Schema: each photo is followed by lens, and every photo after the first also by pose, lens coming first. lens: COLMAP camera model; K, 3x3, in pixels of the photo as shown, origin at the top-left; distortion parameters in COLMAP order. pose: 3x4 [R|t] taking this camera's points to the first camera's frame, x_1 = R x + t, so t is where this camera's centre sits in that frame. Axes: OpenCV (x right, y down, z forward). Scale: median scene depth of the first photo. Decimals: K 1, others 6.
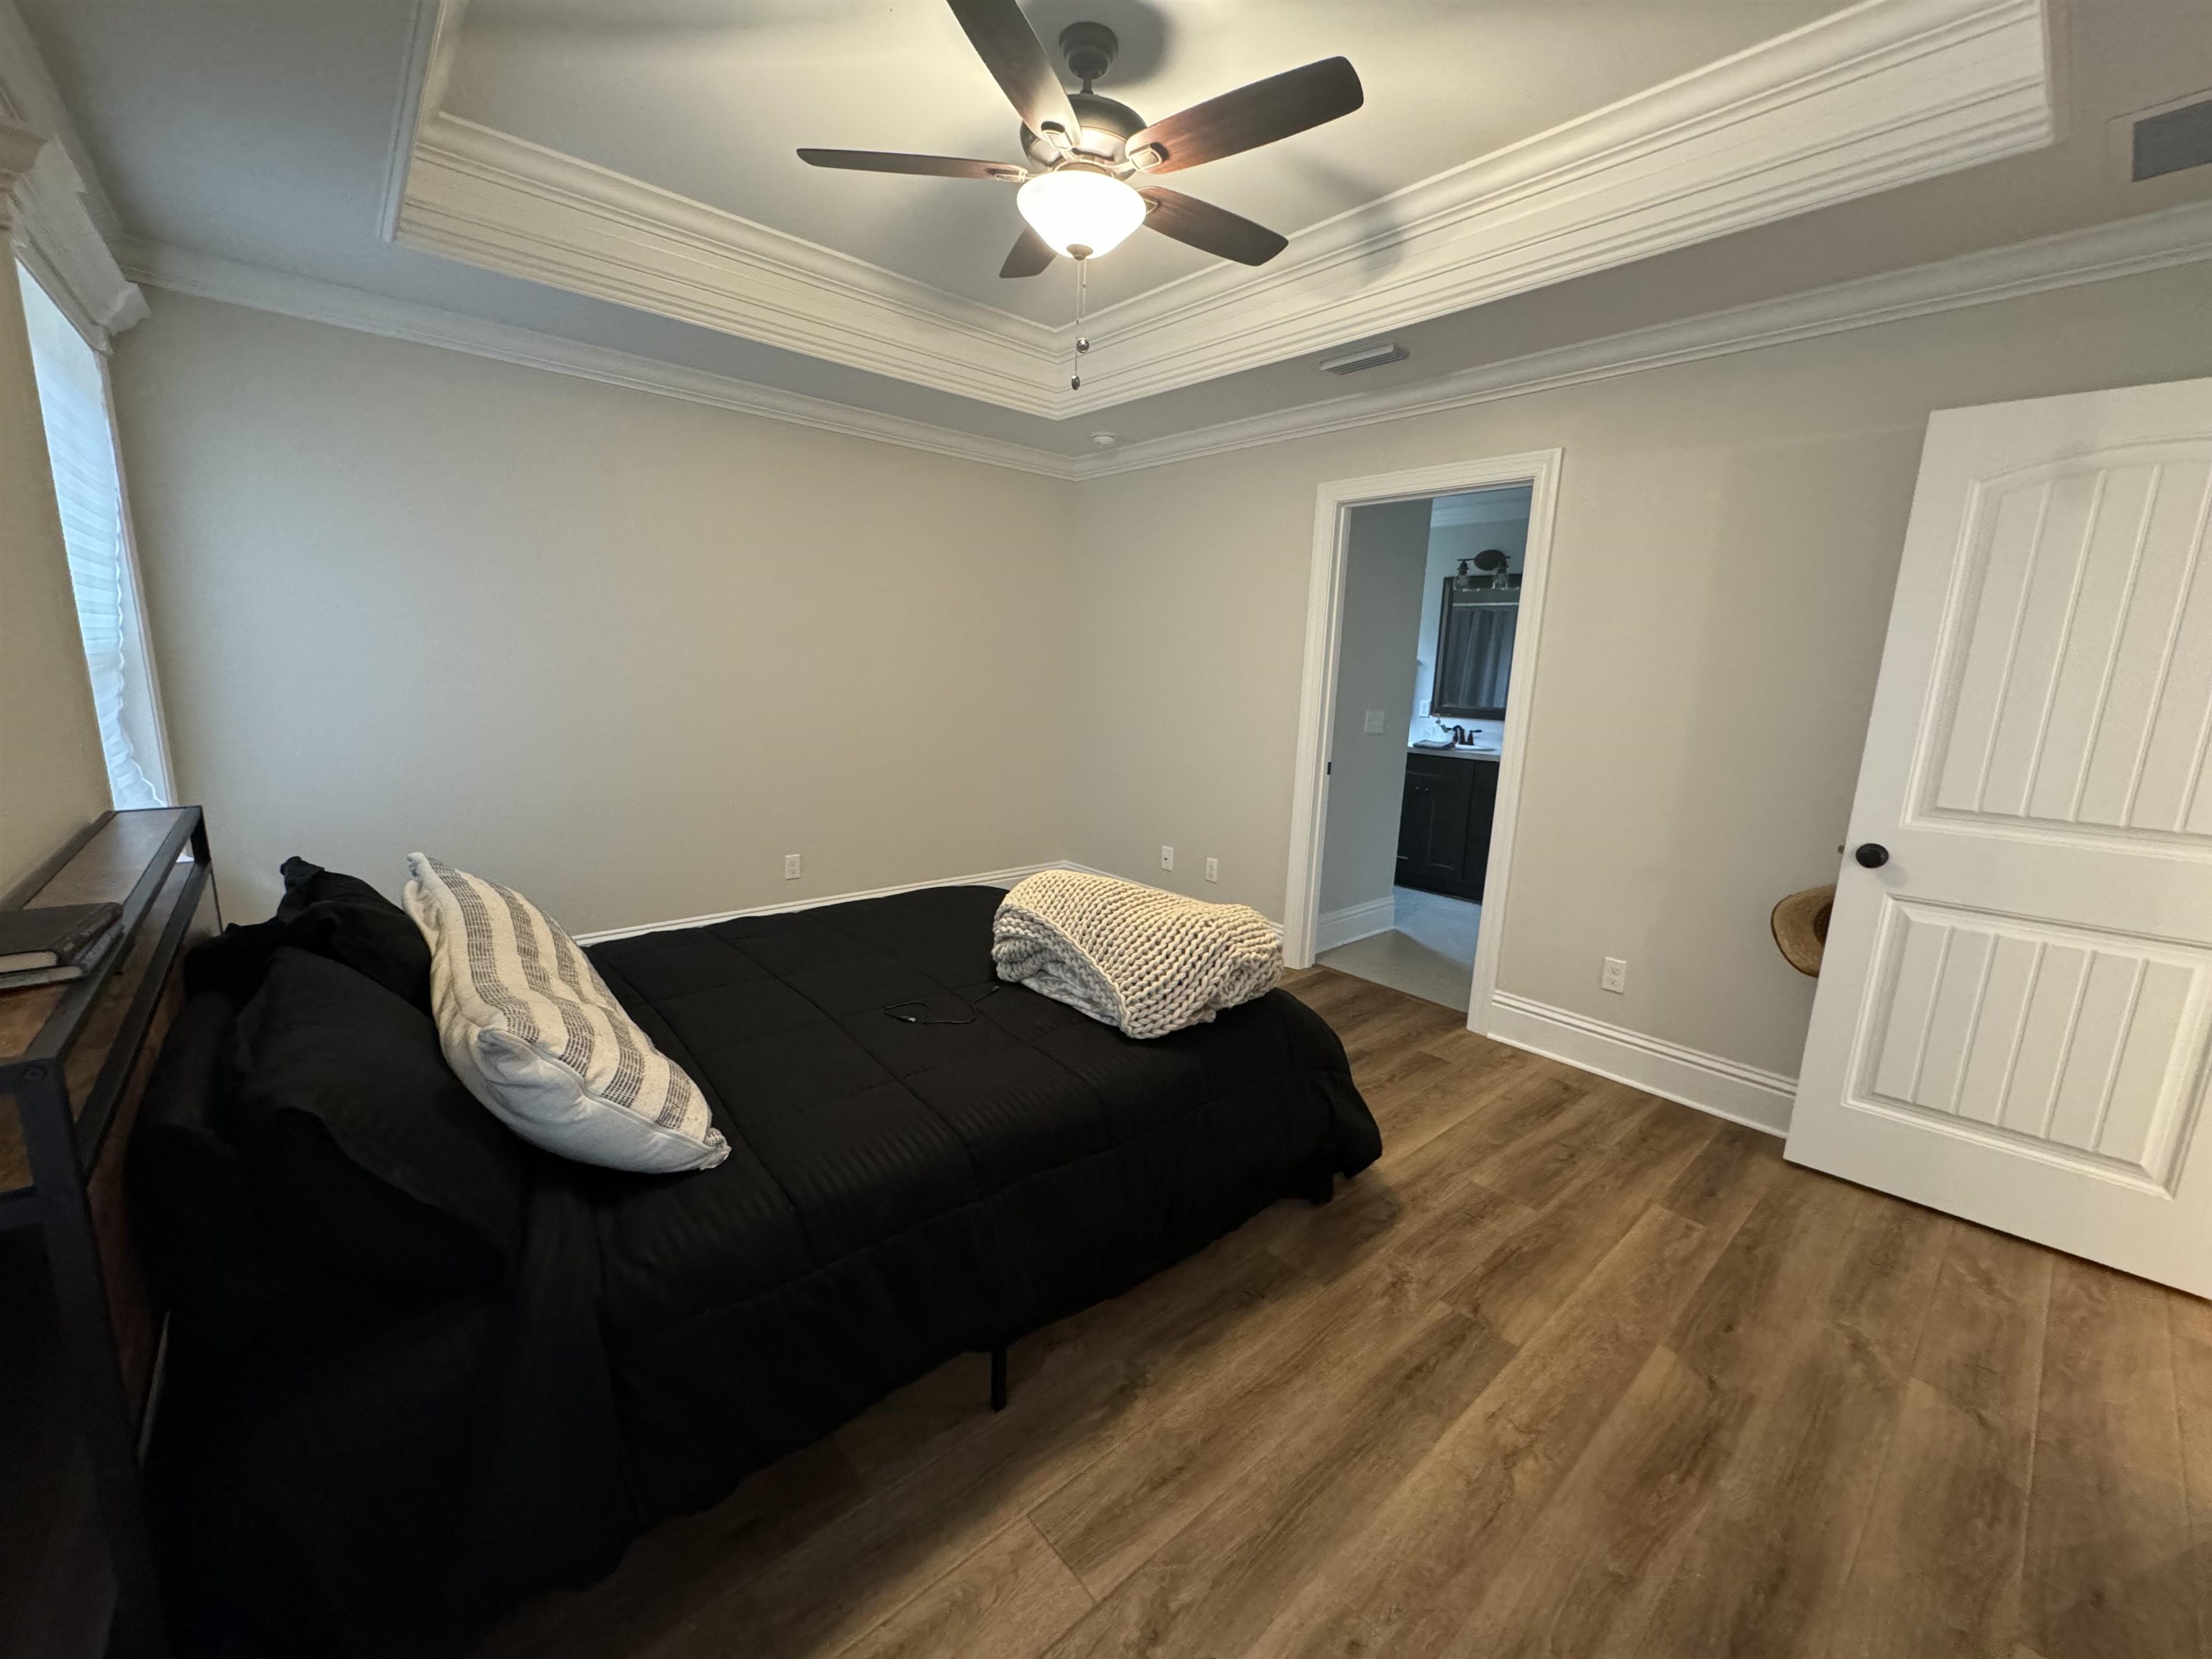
lens RADIAL K [[876.8, 0, 1099.2], [0, 876.8, 836.4], [0, 0, 1]] dist [-0.001852, 0.000610]
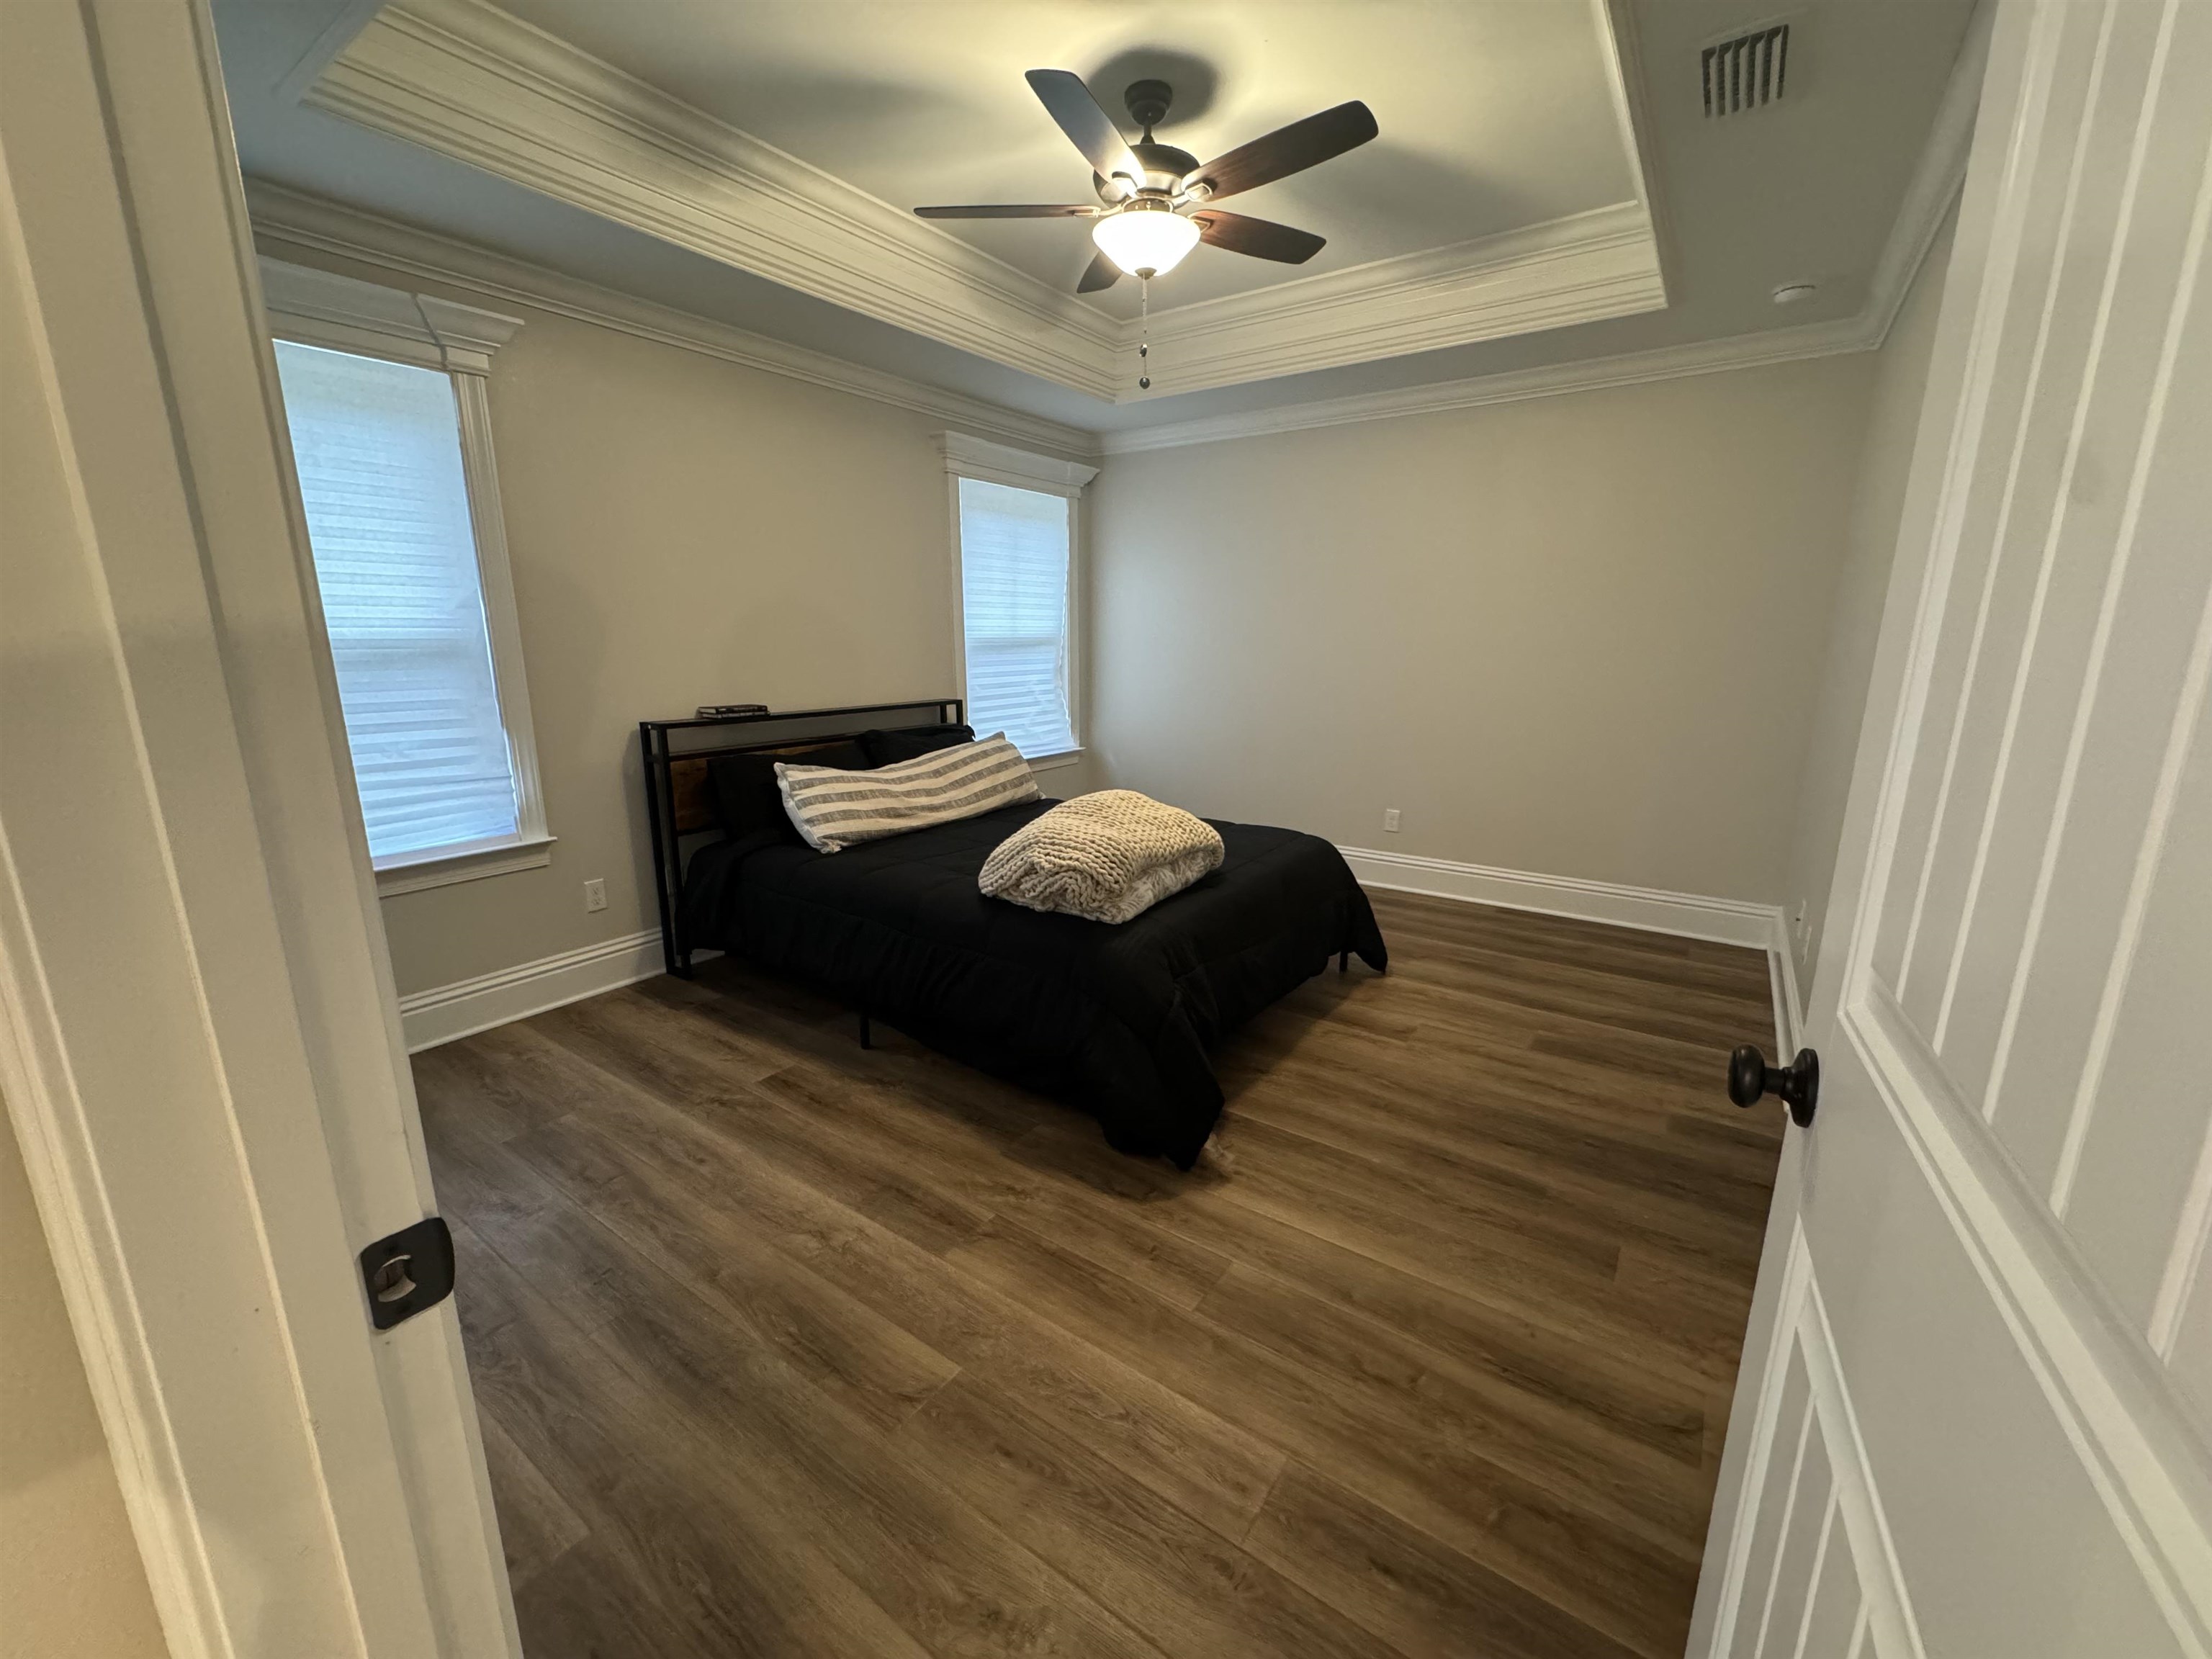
lens RADIAL K [[876.8, 0, 1118.2], [0, 876.8, 840.5], [0, 0, 1]] dist [-0.001852, 0.000610]
pose [[0.240247, 0.186121, -0.952702, 1.446523], [-0.180219, 0.972936, 0.144628, -0.089164], [0.953836, 0.136948, 0.267287, 0.862628]]
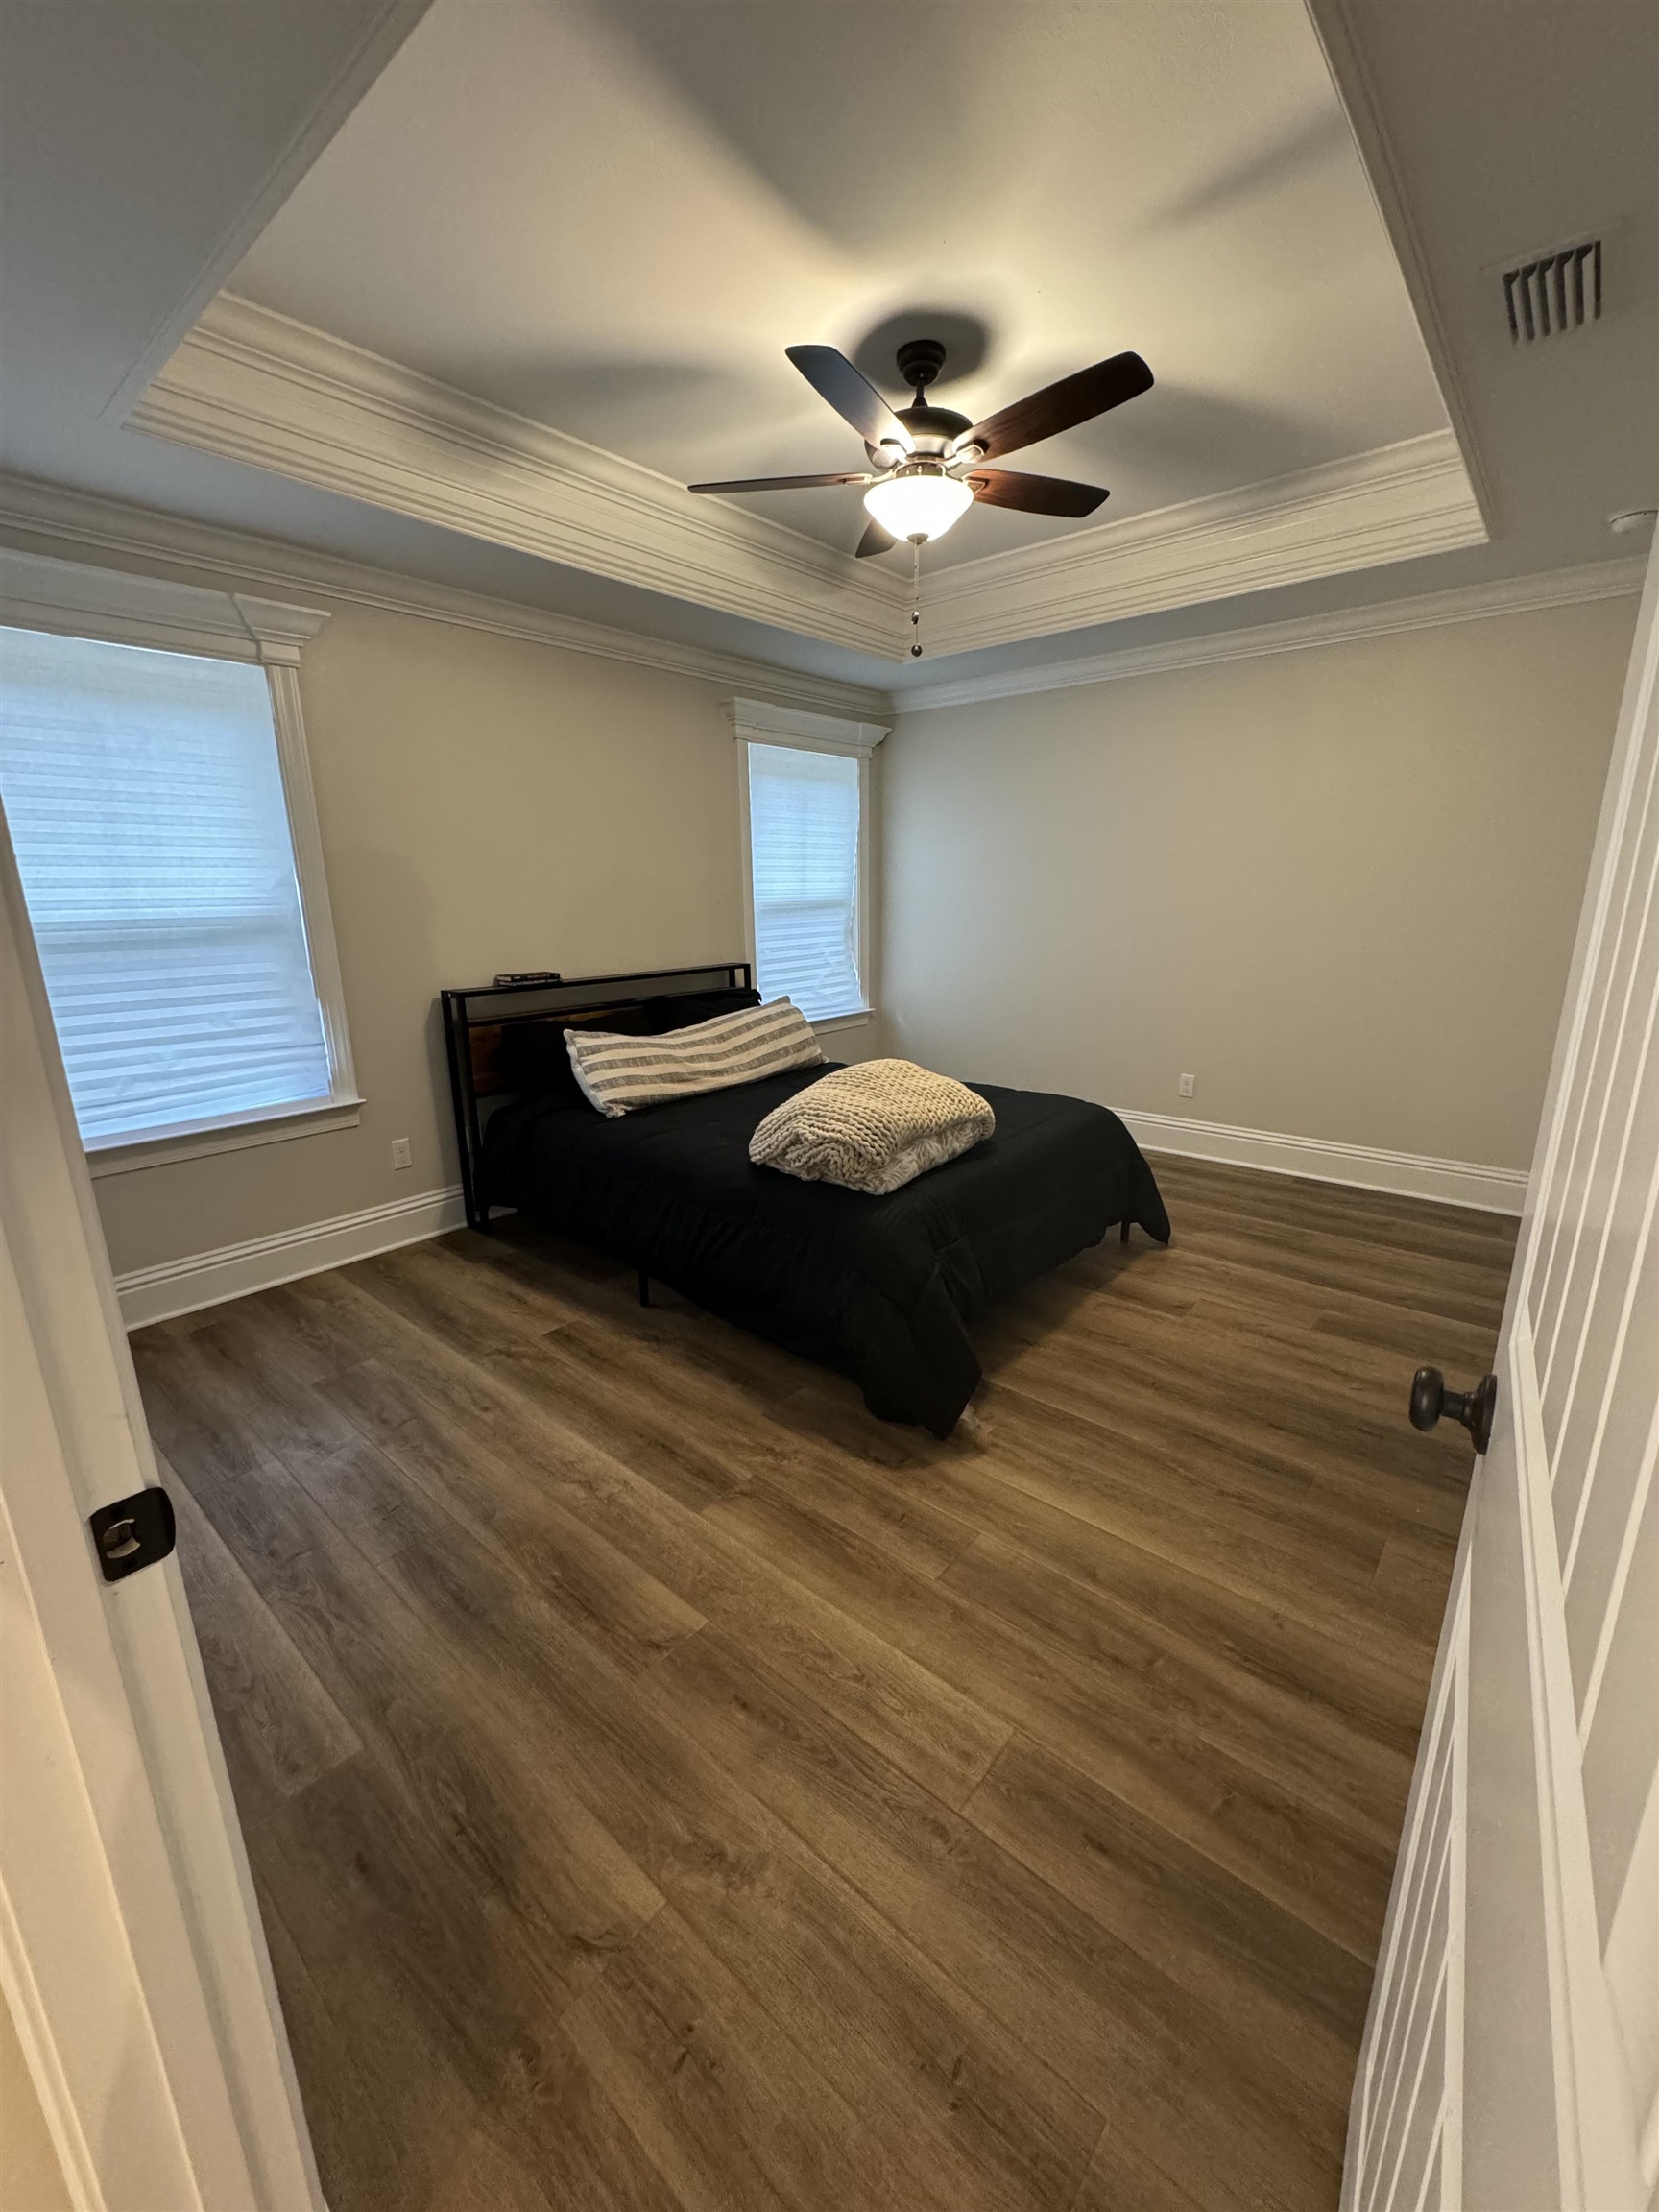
lens RADIAL K [[876.8, 0, 840.0], [0, 876.8, 1118.1], [0, 0, 1]] dist [-0.001852, 0.000610]
pose [[0.144456, 0.214820, -0.965911, 1.469291], [-0.174660, 0.966359, 0.188799, -0.130411], [0.973975, 0.141433, 0.177116, 0.918077]]
